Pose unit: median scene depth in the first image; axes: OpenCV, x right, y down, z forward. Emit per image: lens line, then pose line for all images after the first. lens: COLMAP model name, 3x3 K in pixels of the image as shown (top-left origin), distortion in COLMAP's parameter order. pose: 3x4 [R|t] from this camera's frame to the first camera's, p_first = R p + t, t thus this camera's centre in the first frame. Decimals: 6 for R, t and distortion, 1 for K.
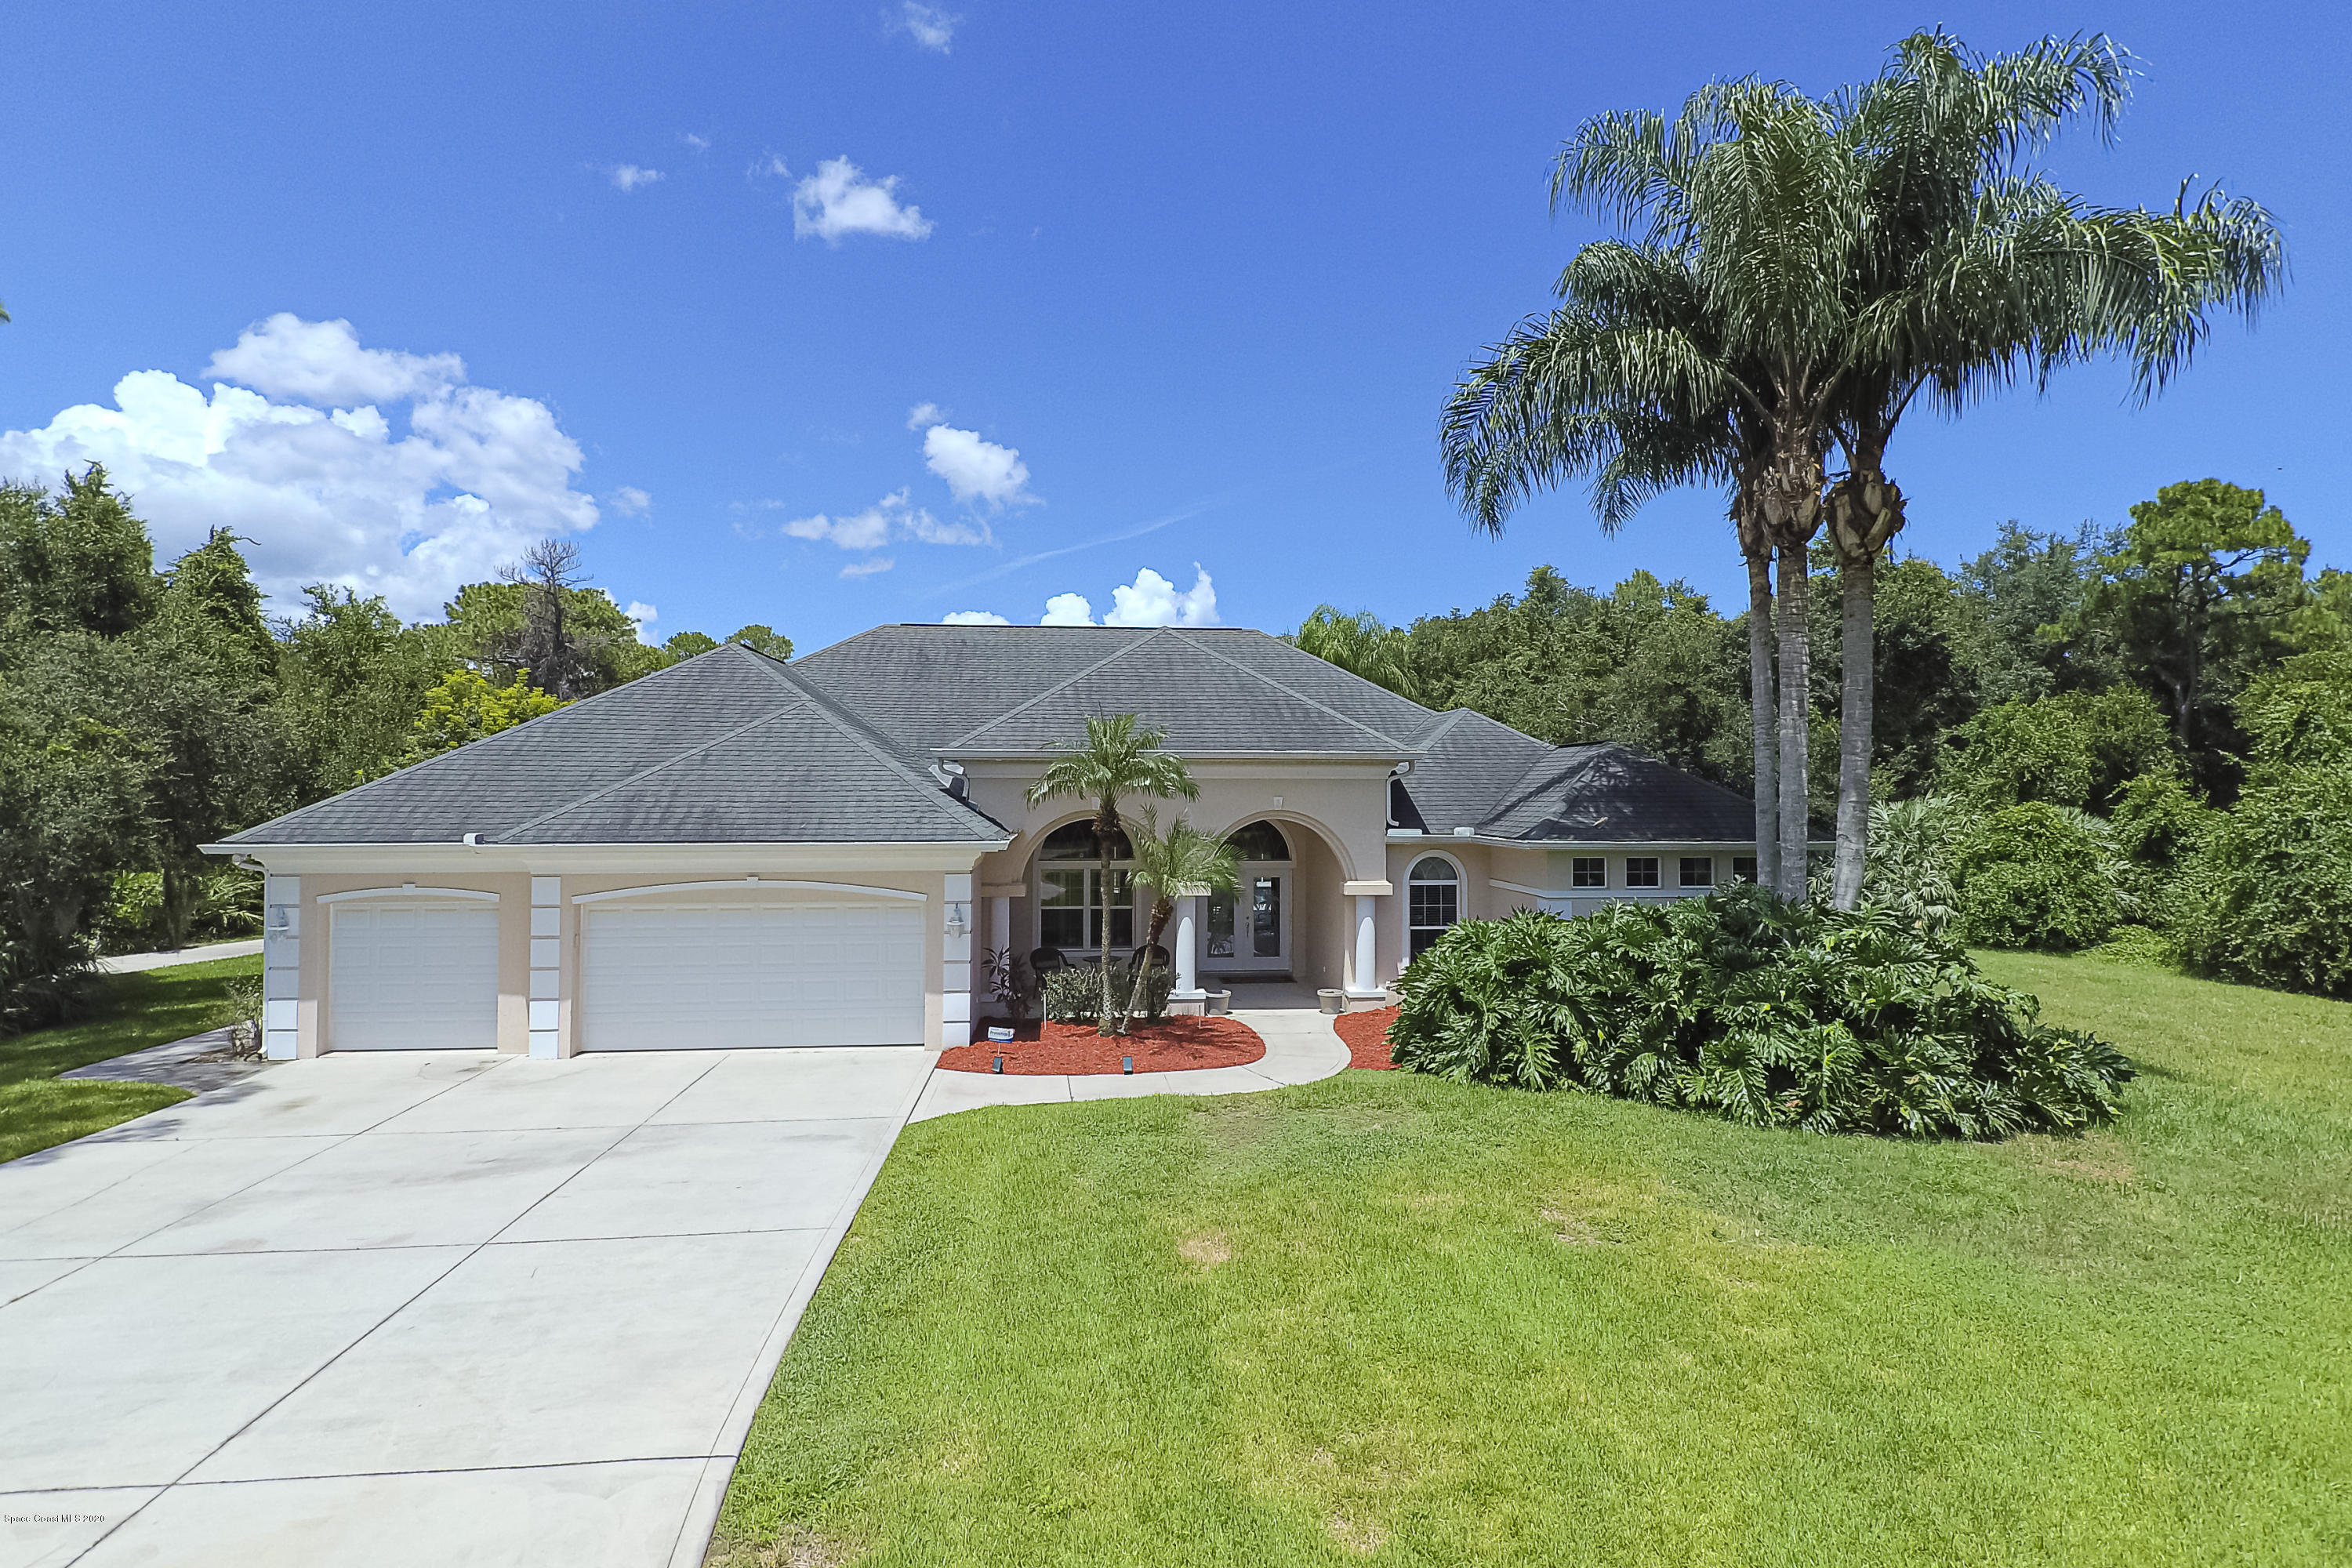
lens RADIAL K [[1115.0, 0, 1166.7], [0, 1115.0, 780.3], [0, 0, 1]] dist [0.038129, -0.022889]
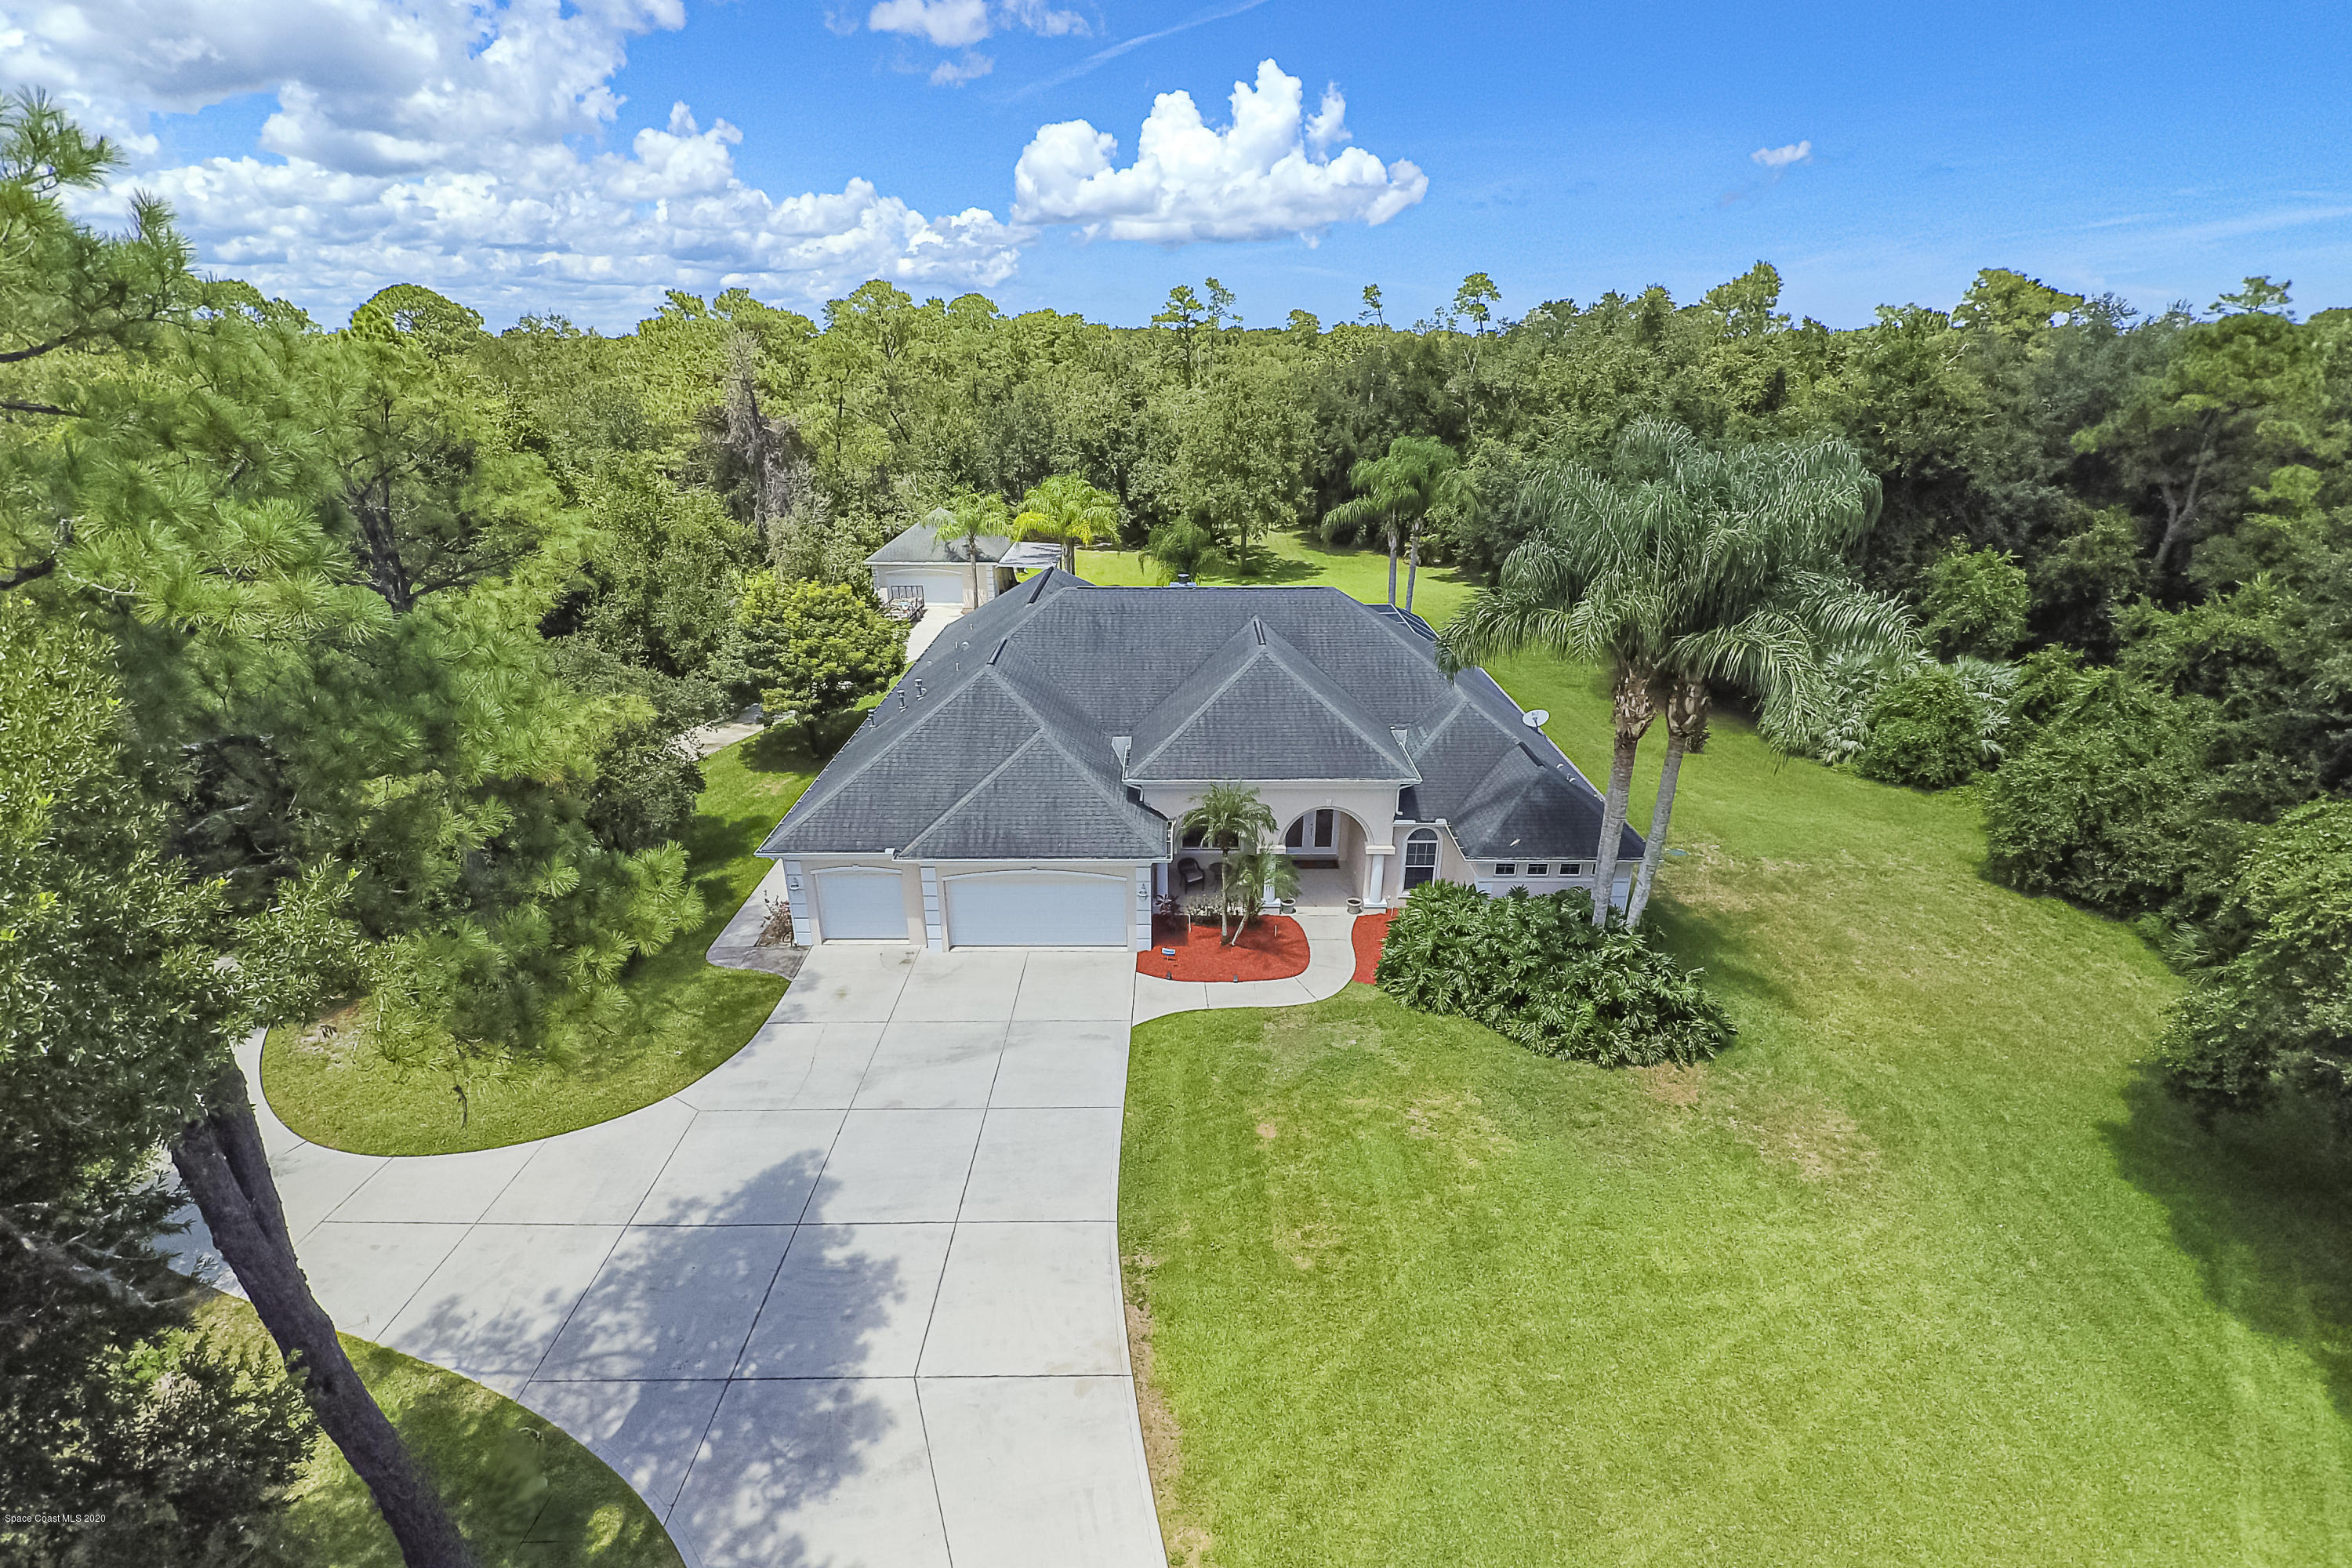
lens RADIAL K [[1115.0, 0, 1166.7], [0, 1115.0, 780.3], [0, 0, 1]] dist [0.038129, -0.022889]
pose [[0.995903, 0.029133, -0.085609, 0.002165], [0.007338, 0.917531, 0.397598, -0.893858], [0.090132, -0.396597, 0.913557, -0.694472]]
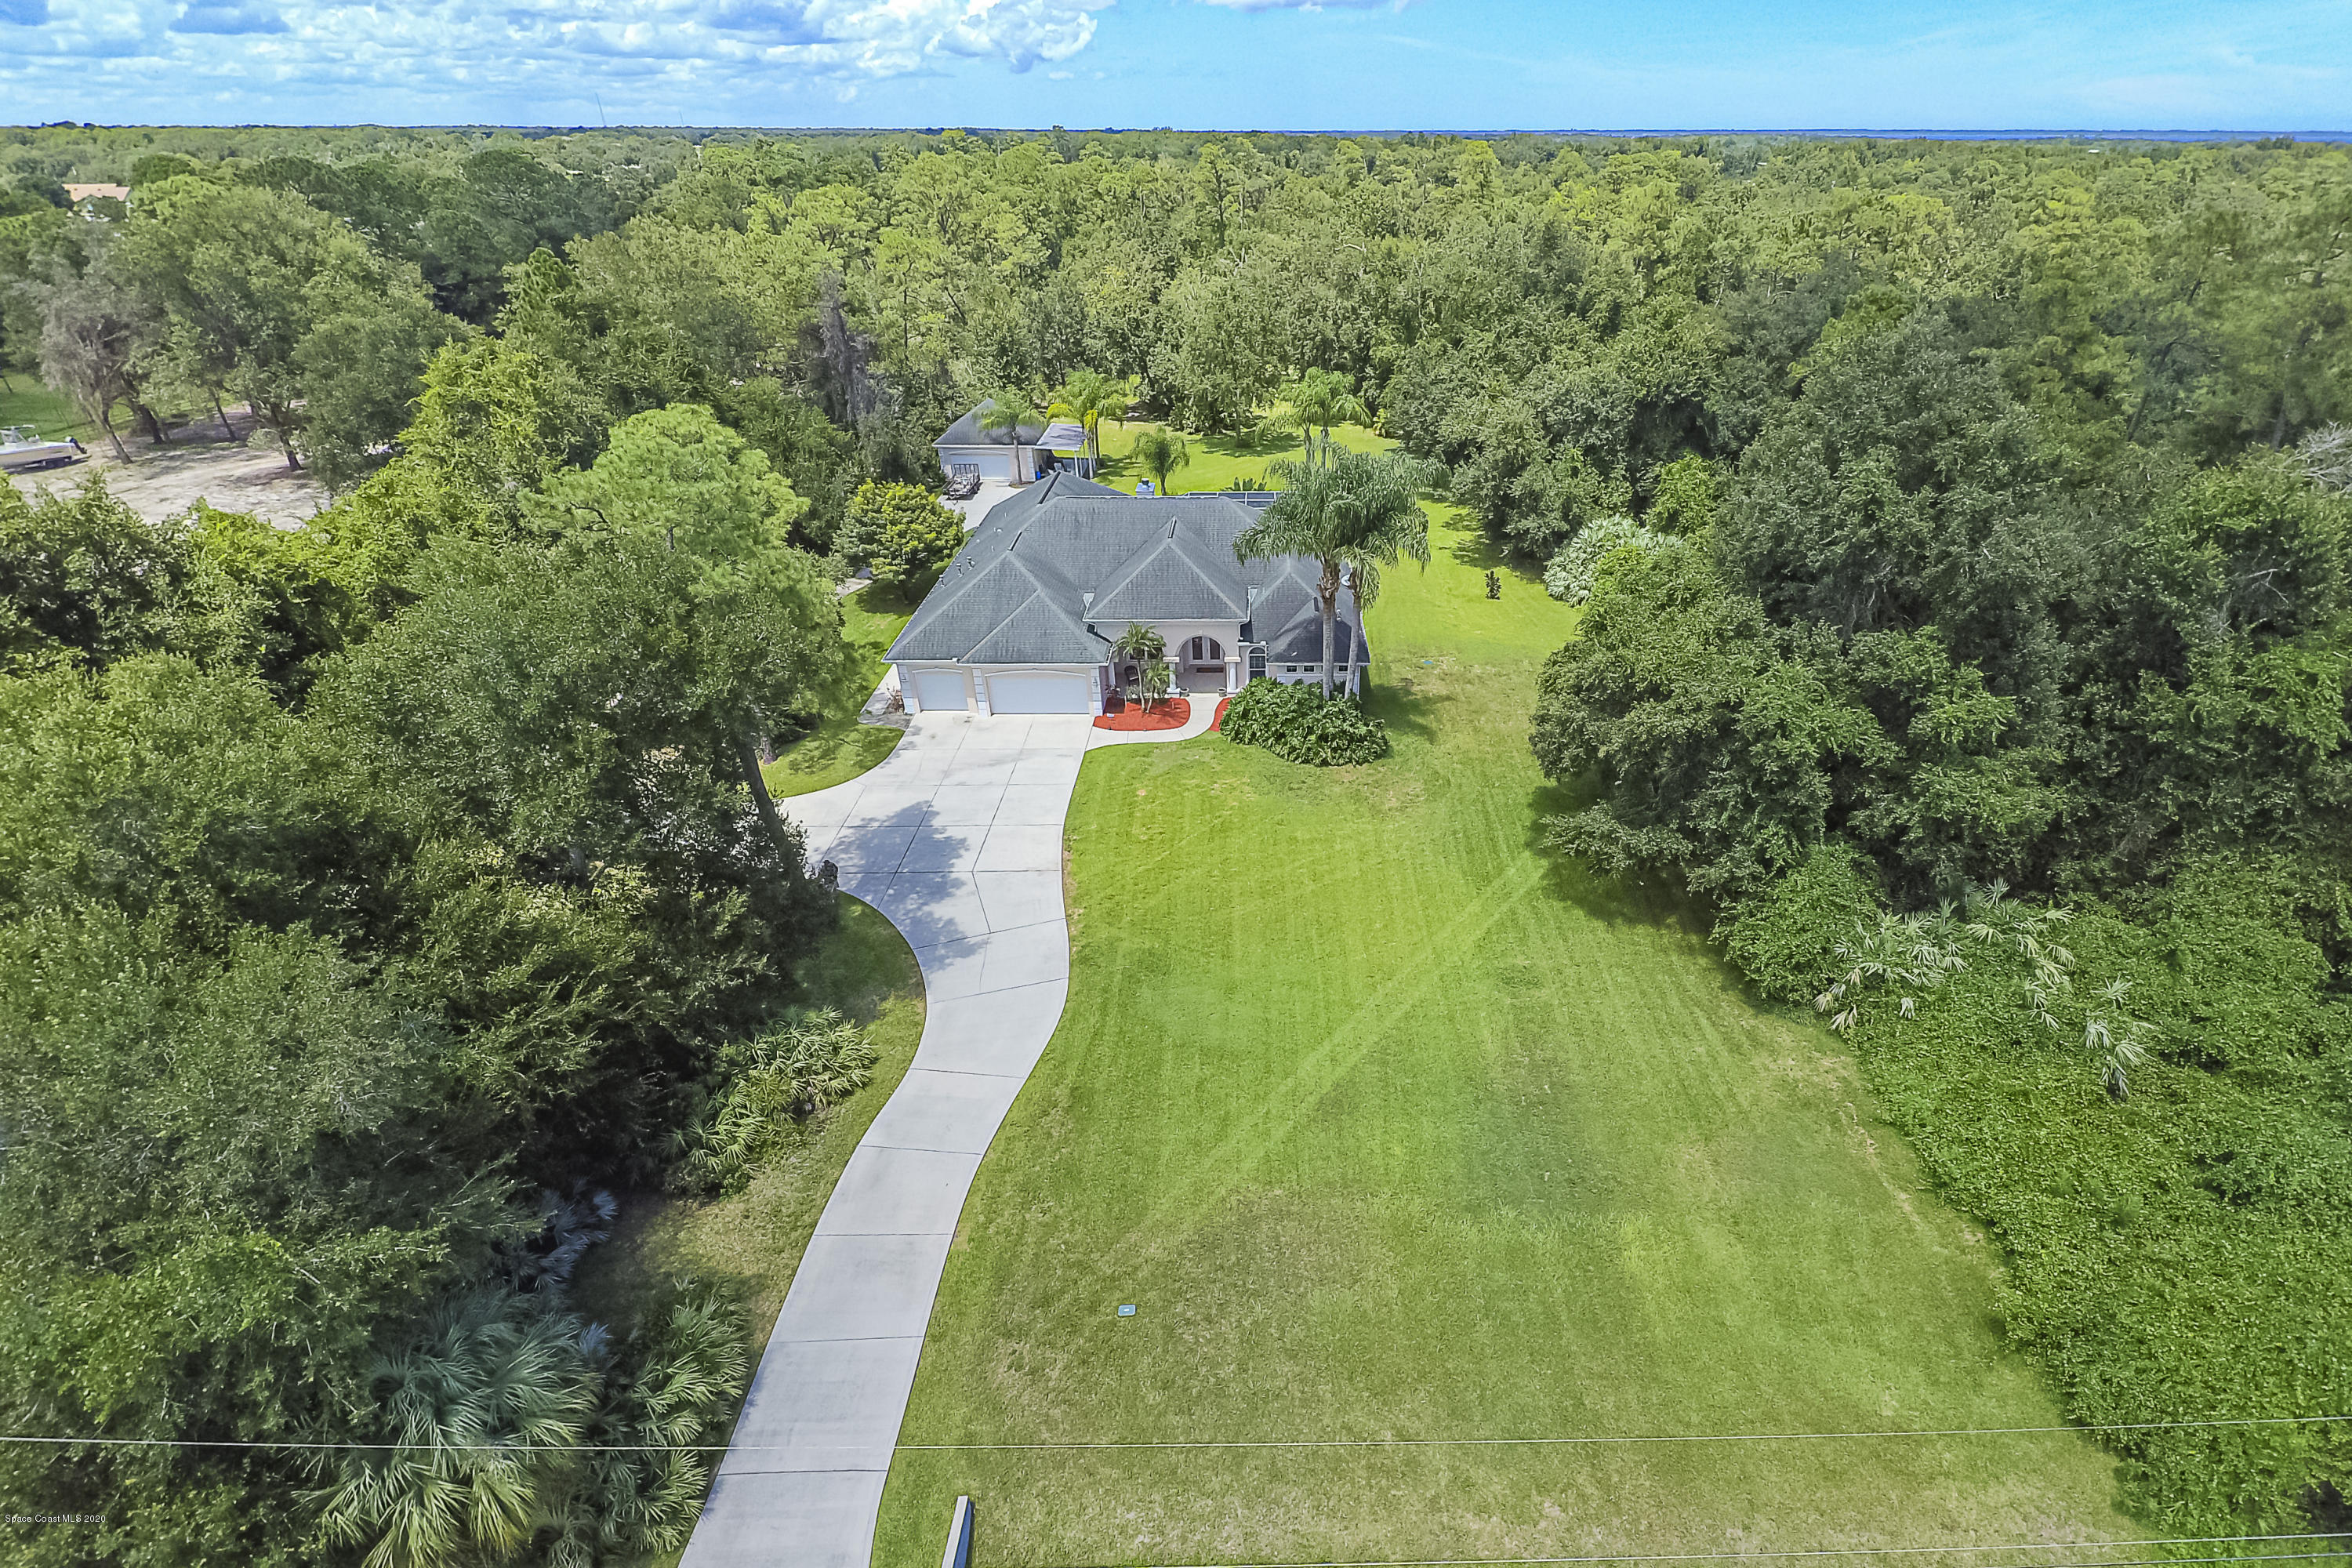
lens RADIAL K [[1187.2, 0, 1254.0], [0, 1187.2, 833.0], [0, 0, 1]] dist [0.019789, -0.000068]
pose [[0.994769, 0.043492, -0.092431, 0.735598], [0.015570, 0.829708, 0.557980, -1.714226], [0.100958, -0.556500, 0.824691, -2.479436]]
